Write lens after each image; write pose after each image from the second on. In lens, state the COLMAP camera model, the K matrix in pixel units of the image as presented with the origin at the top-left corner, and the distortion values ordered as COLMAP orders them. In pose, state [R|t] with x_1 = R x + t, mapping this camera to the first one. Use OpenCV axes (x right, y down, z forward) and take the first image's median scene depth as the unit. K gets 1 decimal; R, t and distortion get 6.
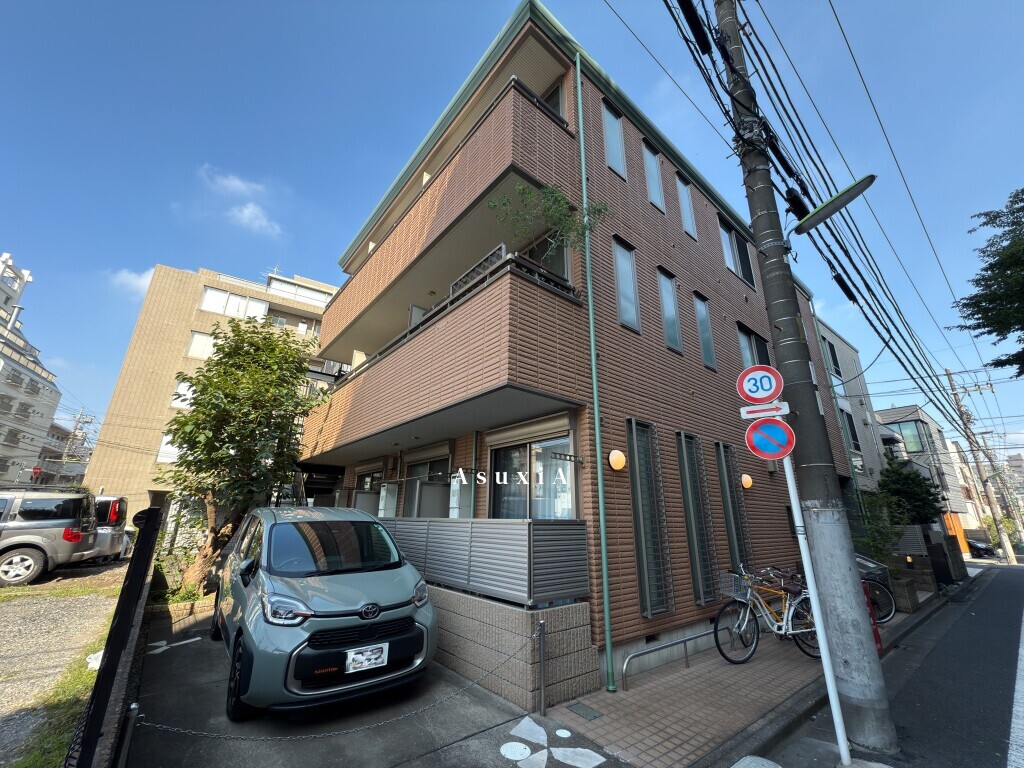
lens RADIAL K [[407.2, 0, 512.0], [0, 407.2, 384.0], [0, 0, 1]] dist [-0.000908, 0.000303]
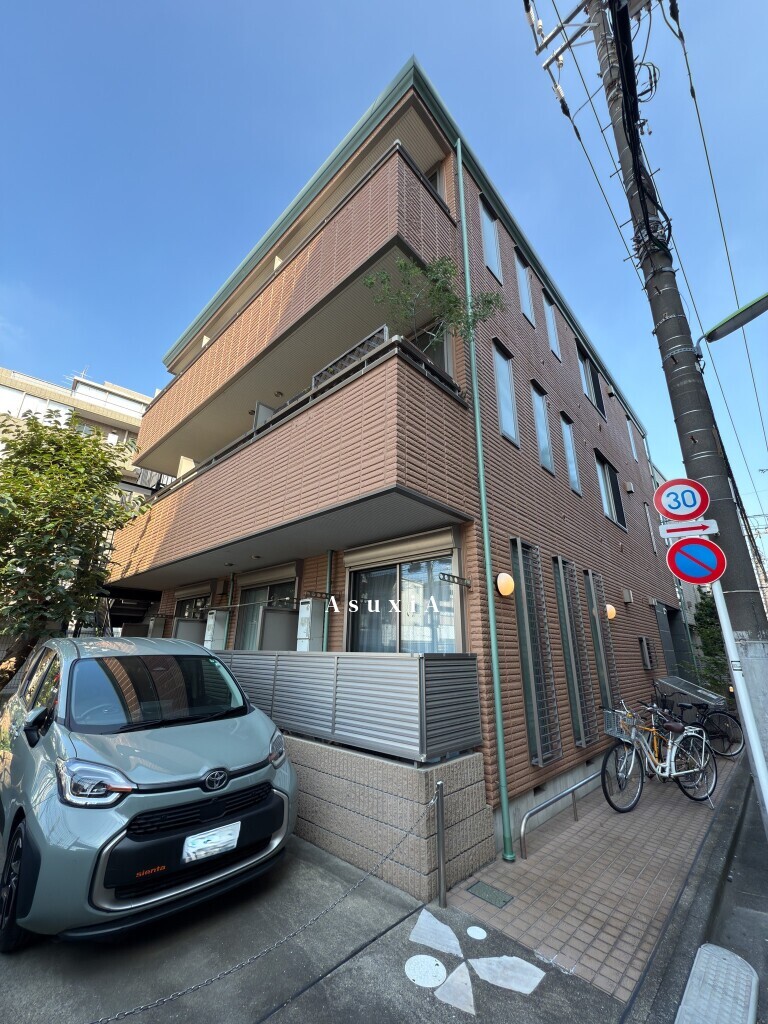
lens RADIAL K [[407.2, 0, 384.0], [0, 407.2, 512.0], [0, 0, 1]] dist [-0.000908, 0.000303]
pose [[0.991705, 0.040133, 0.122107, -0.115346], [-0.039316, 0.999185, -0.009097, 0.050959], [-0.122373, 0.004221, 0.992475, 0.168817]]
